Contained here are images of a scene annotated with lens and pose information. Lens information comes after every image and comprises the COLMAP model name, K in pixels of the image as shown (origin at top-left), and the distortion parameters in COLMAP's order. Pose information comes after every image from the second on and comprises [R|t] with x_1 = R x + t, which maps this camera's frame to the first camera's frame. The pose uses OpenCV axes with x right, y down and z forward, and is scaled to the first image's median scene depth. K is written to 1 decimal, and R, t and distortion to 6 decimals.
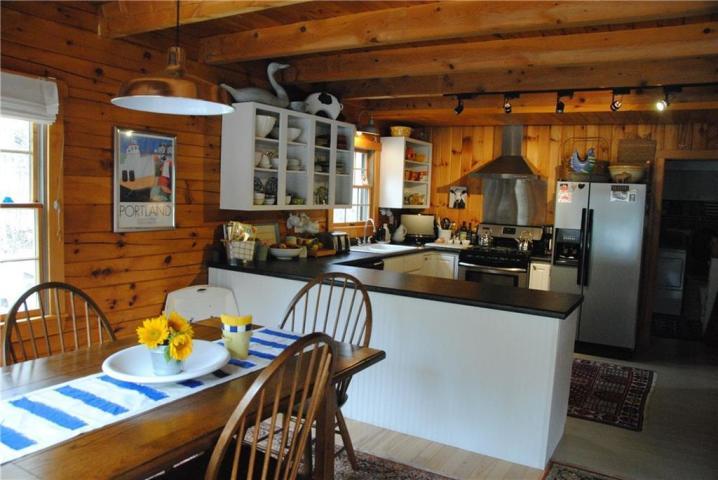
lens RADIAL K [[562.3, 0, 357.1], [0, 562.3, 247.2], [0, 0, 1]] dist [-0.154287, 0.105765]
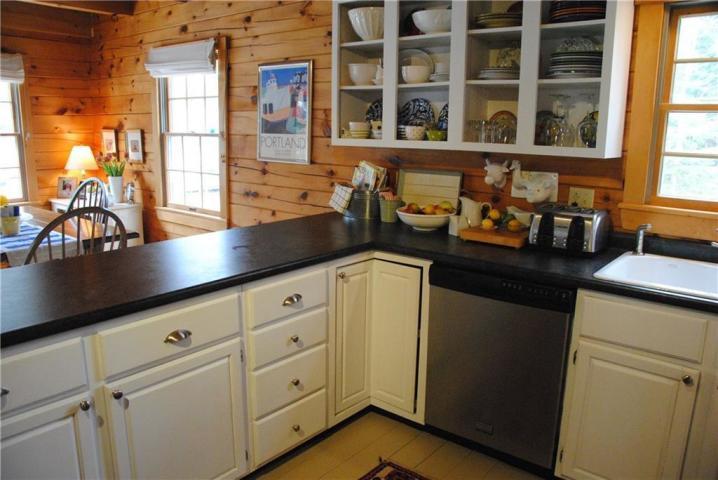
lens RADIAL K [[562.3, 0, 356.5], [0, 562.3, 241.4], [0, 0, 1]] dist [-0.154287, 0.105765]
pose [[-0.154122, 0.158712, -0.975222, 0.557893], [-0.116572, 0.977200, 0.177456, -0.076775], [0.981151, 0.141034, -0.132106, 1.157148]]
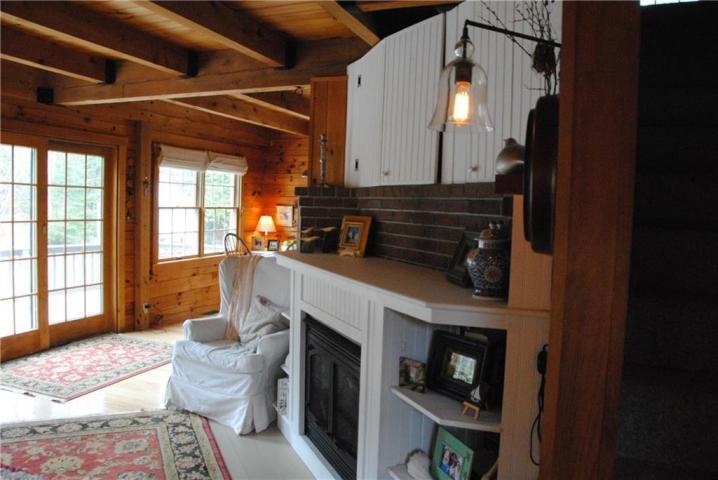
lens RADIAL K [[562.3, 0, 360.2], [0, 562.3, 238.0], [0, 0, 1]] dist [-0.154287, 0.105765]
pose [[0.172642, 0.025548, -0.984653, 1.408385], [-0.116561, 0.993169, 0.005332, 0.033712], [0.978064, 0.113852, 0.174440, 0.306822]]
